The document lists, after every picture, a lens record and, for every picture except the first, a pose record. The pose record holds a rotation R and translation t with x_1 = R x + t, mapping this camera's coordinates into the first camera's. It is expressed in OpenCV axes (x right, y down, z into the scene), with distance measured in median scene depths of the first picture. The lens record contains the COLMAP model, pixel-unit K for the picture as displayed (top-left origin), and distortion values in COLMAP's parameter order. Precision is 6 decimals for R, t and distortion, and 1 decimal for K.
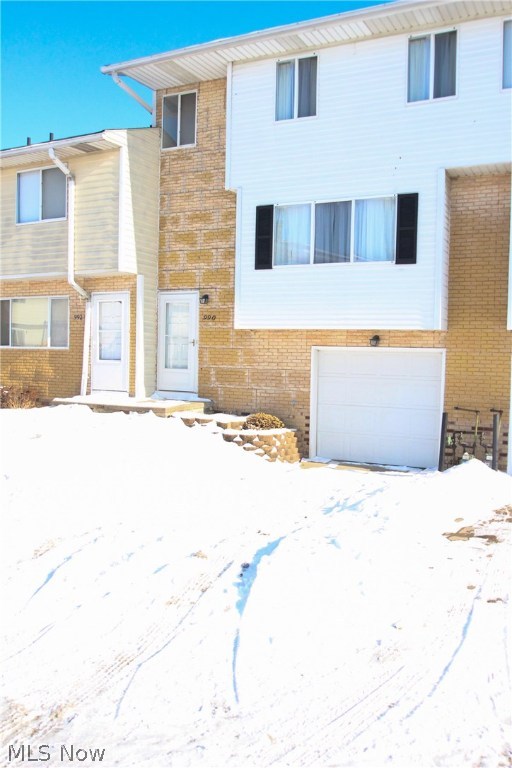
lens RADIAL K [[730.7, 0, 269.2], [0, 730.7, 385.4], [0, 0, 1]] dist [-0.063542, 0.008340]
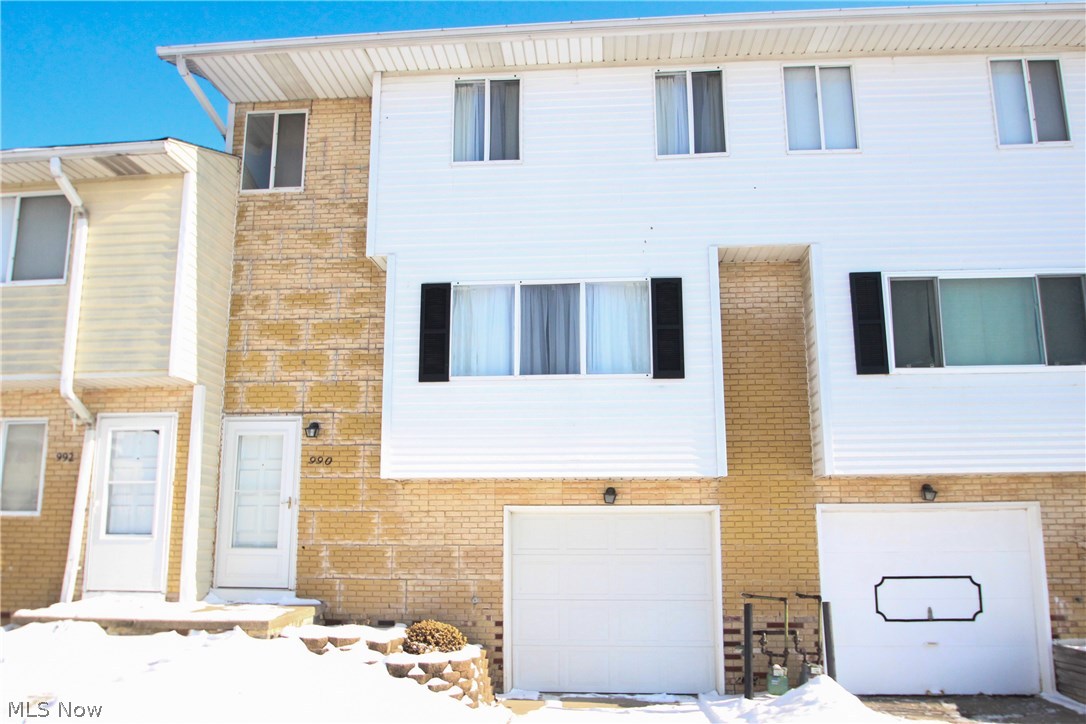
lens RADIAL K [[867.4, 0, 543.0], [0, 867.4, 362.0], [0, 0, 1]] dist [-0.047432, 0.001901]
pose [[0.920896, 0.054251, 0.386015, -0.202161], [0.036364, 0.973994, -0.223636, -0.006140], [-0.388109, 0.219983, 0.894974, 0.287287]]
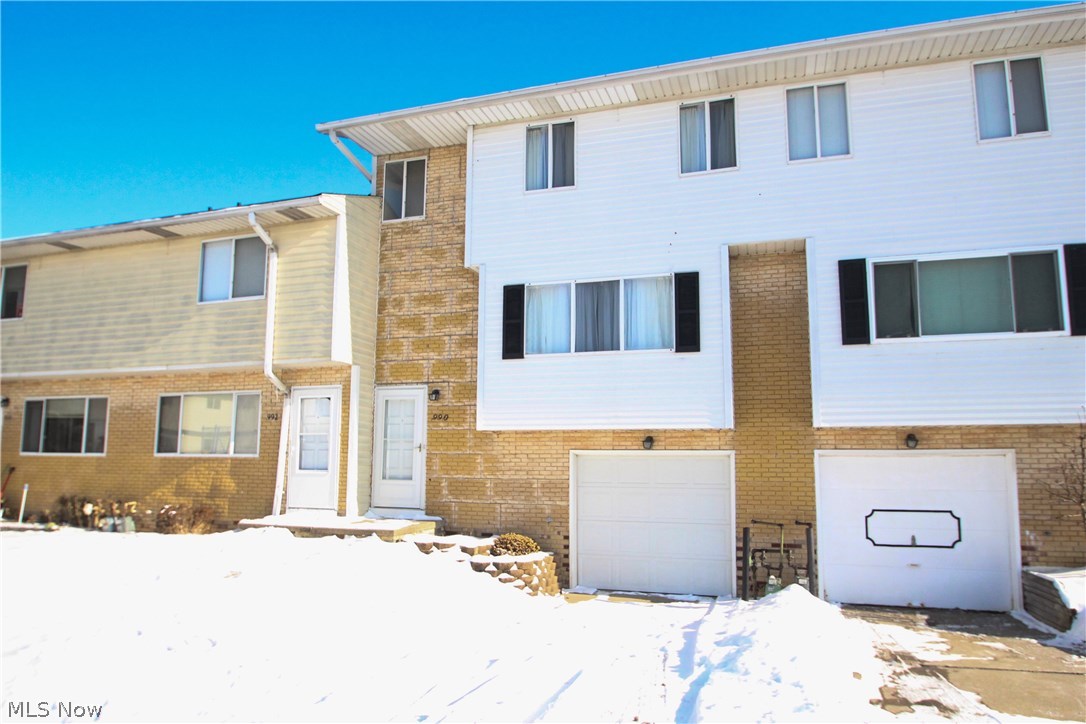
lens RADIAL K [[761.5, 0, 540.9], [0, 761.5, 358.6], [0, 0, 1]] dist [-0.041175, 0.003826]
pose [[0.988449, 0.007868, 0.151350, -0.105554], [0.019128, 0.984188, -0.176090, -0.003898], [-0.150342, 0.176951, 0.972669, 0.135792]]
